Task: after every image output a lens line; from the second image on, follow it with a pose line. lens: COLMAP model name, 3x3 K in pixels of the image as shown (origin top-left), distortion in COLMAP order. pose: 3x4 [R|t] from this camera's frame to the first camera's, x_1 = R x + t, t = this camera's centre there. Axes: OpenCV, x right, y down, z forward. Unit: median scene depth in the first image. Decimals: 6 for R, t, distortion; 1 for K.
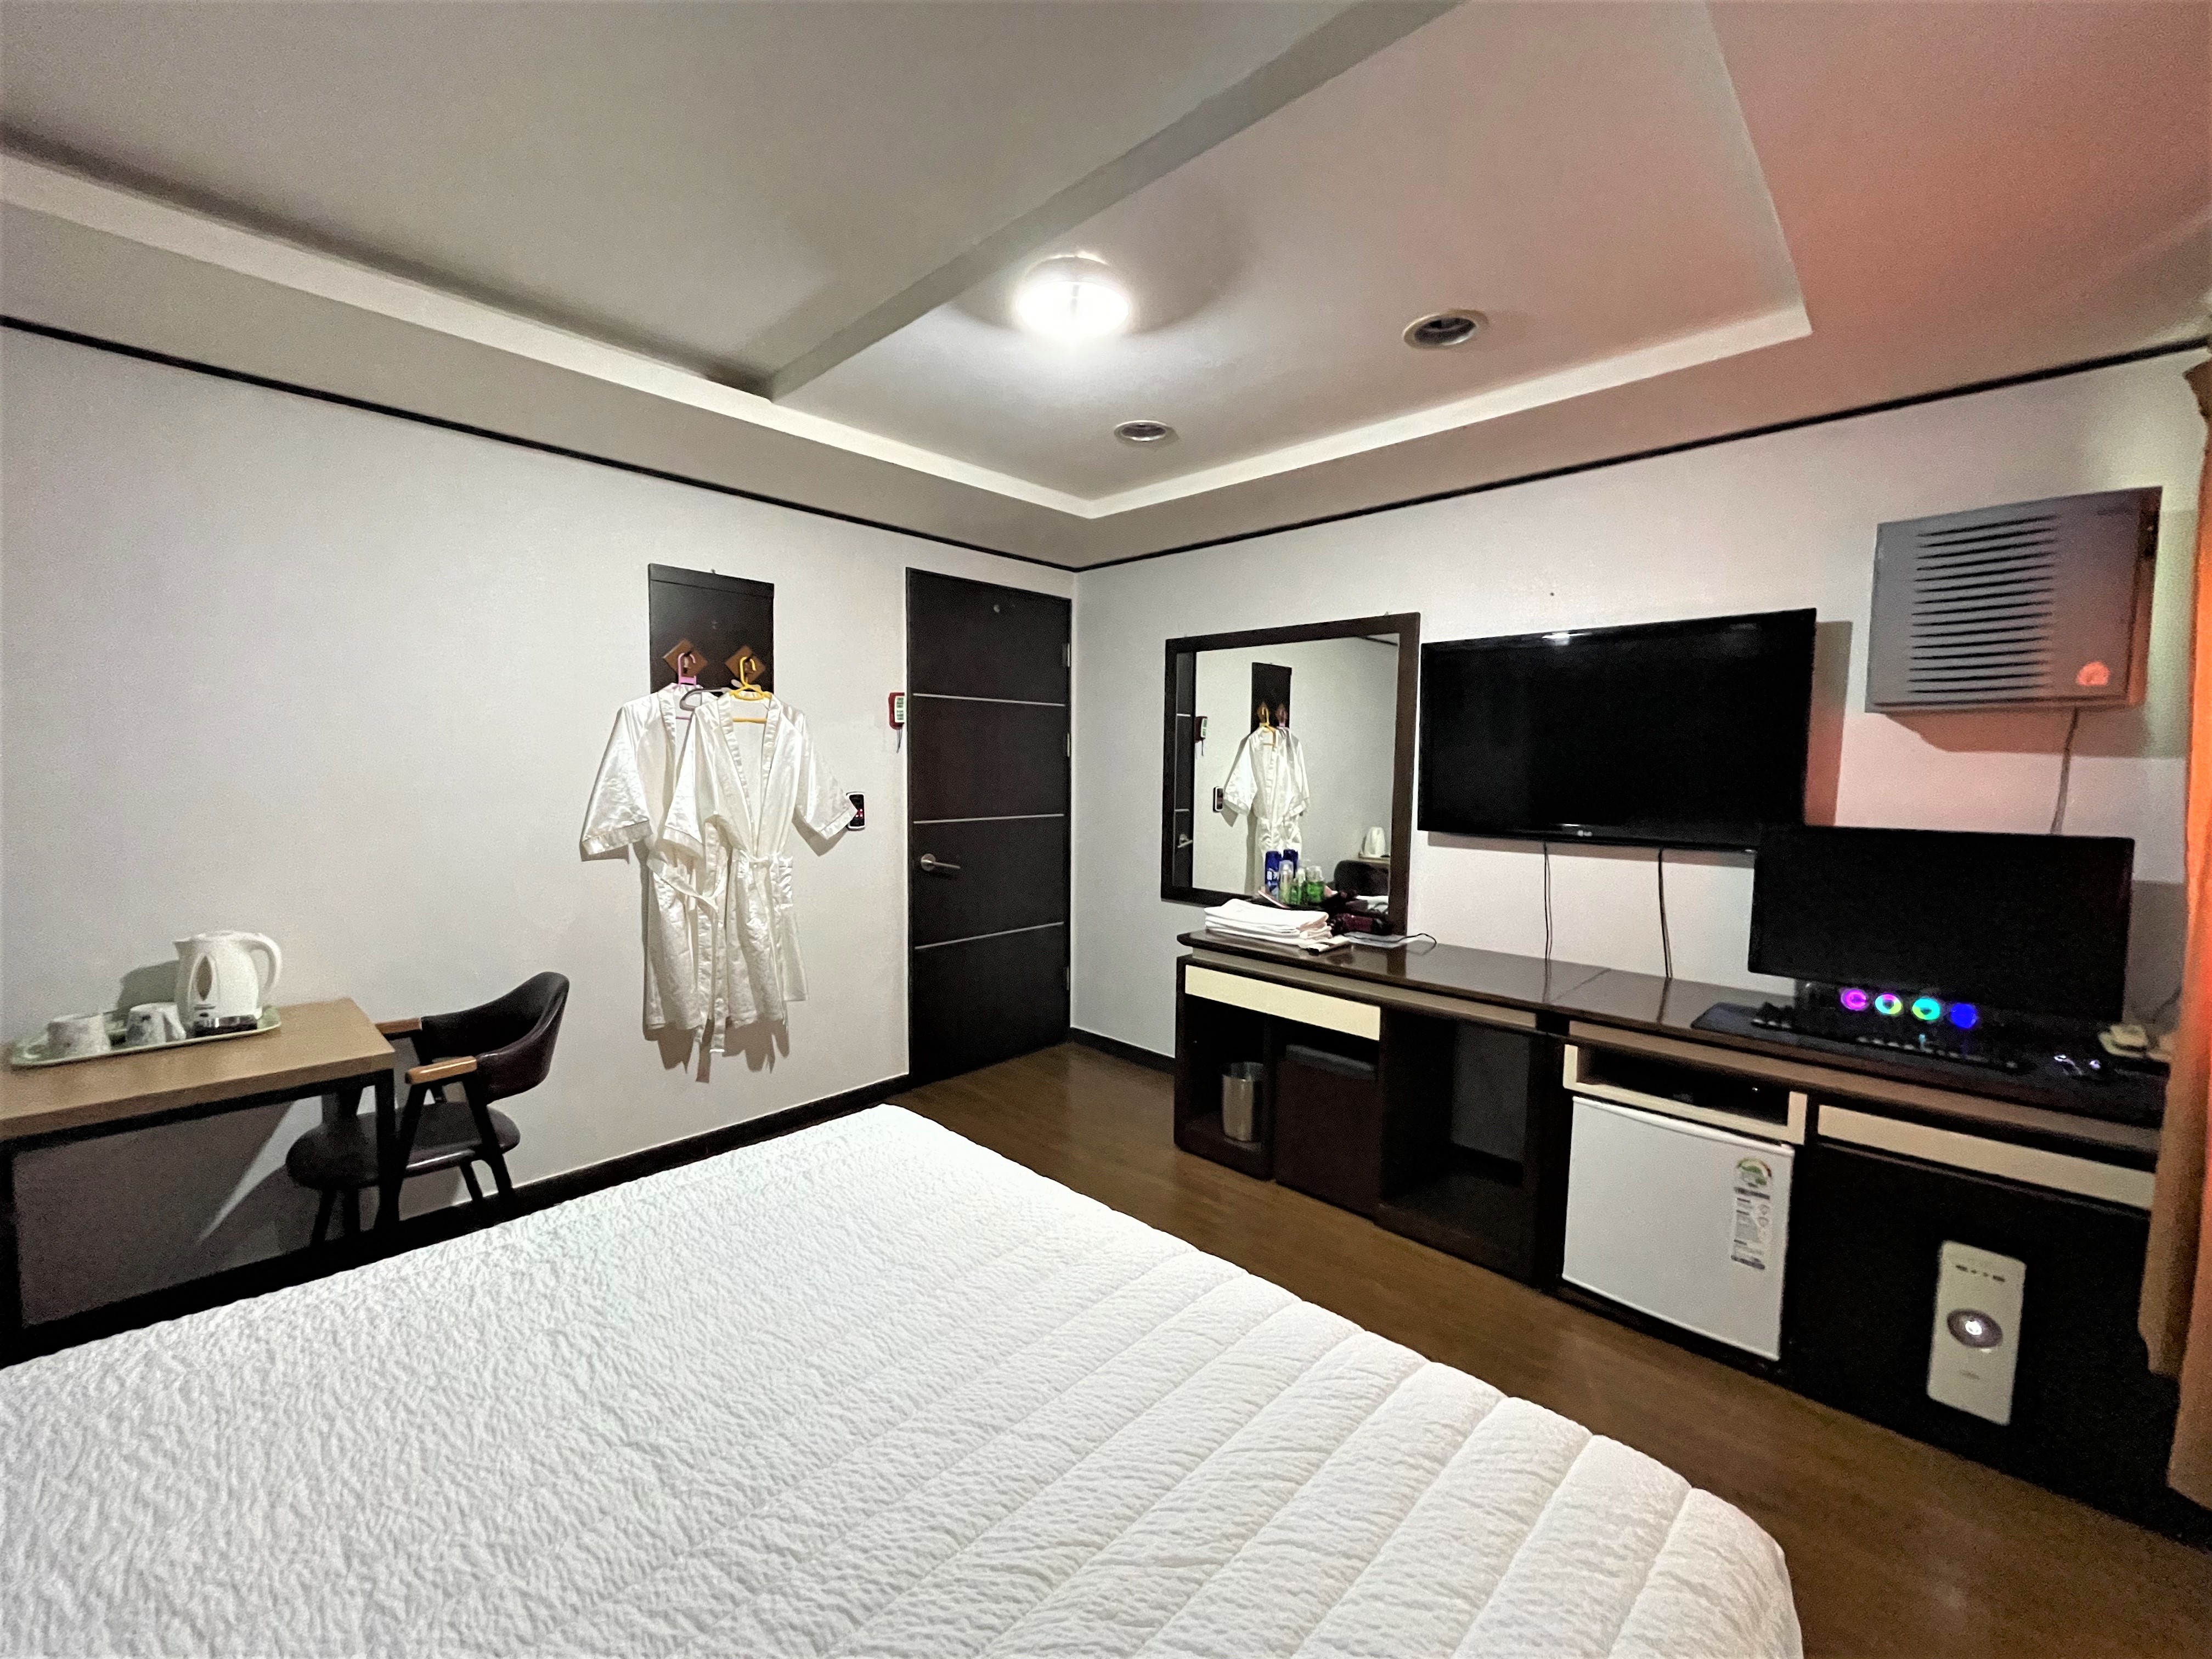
lens RADIAL K [[878.2, 0, 1106.0], [0, 878.2, 829.5], [0, 0, 1]] dist [-0.000124, 0.000041]
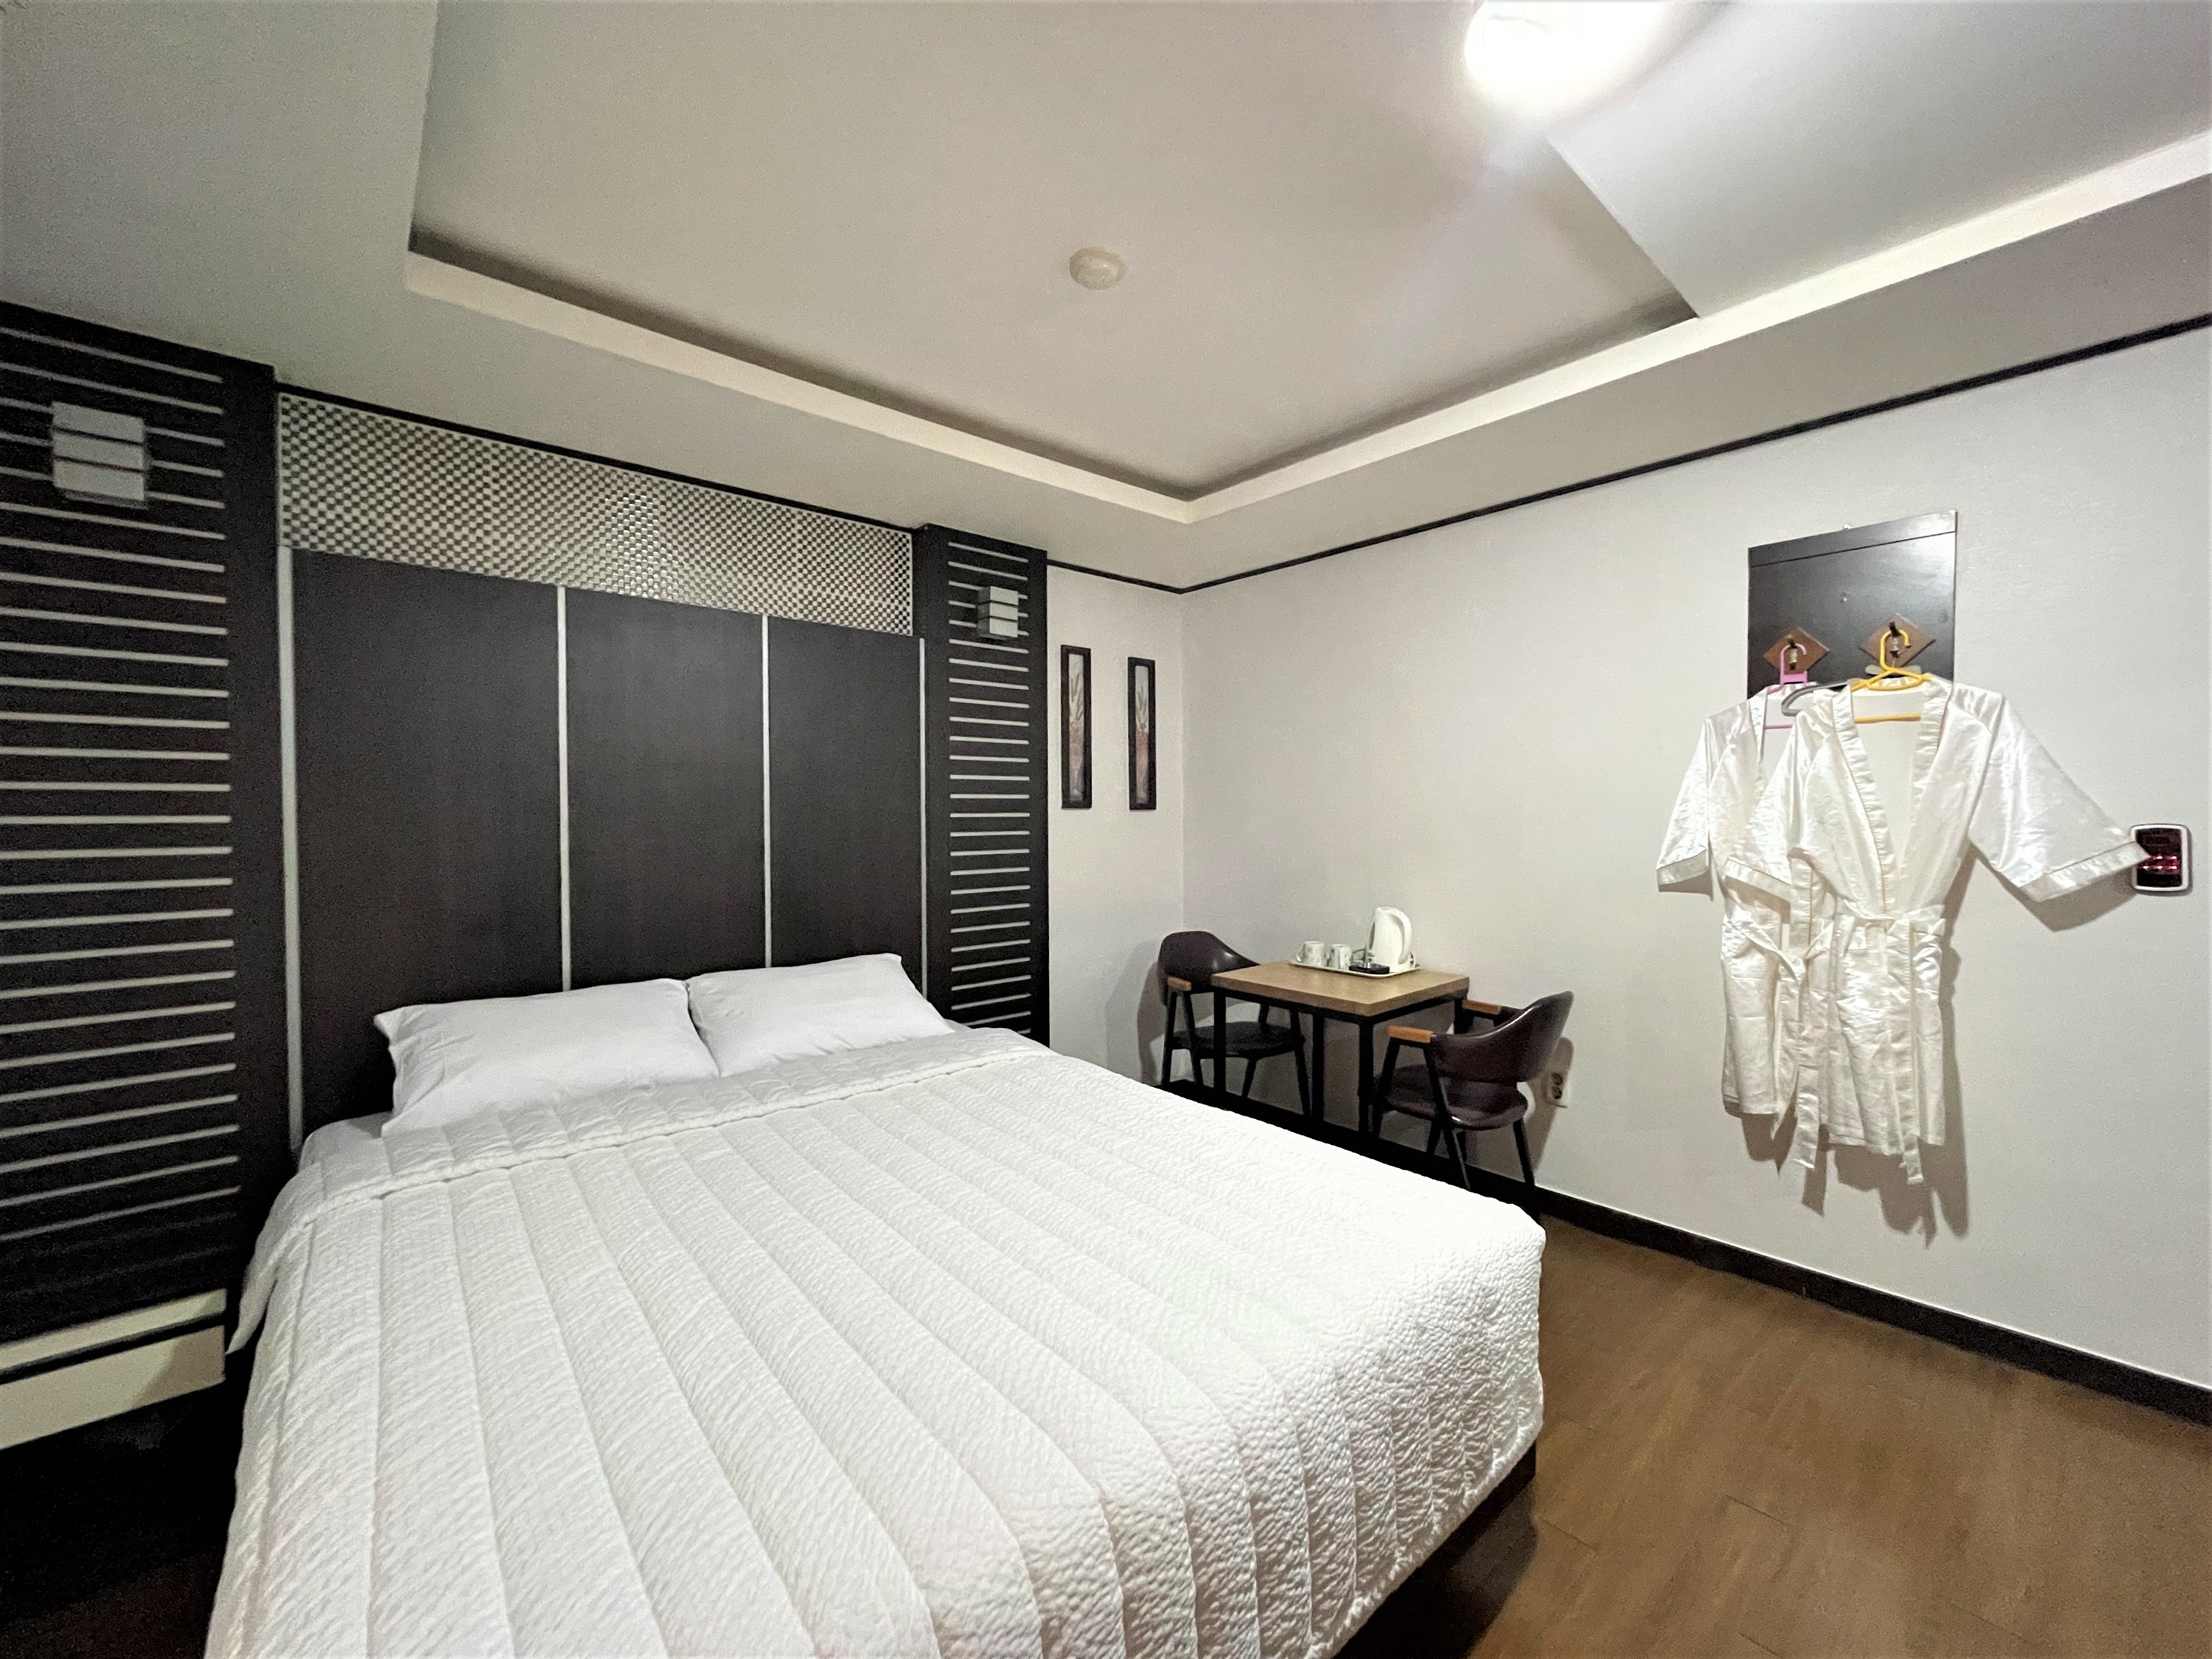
lens RADIAL K [[878.2, 0, 1106.0], [0, 878.2, 829.5], [0, 0, 1]] dist [-0.000124, 0.000041]
pose [[-0.094089, 0.002680, -0.995560, 0.366226], [-0.072551, 0.997319, 0.009541, 0.003405], [0.992917, 0.073127, -0.093642, 0.465160]]
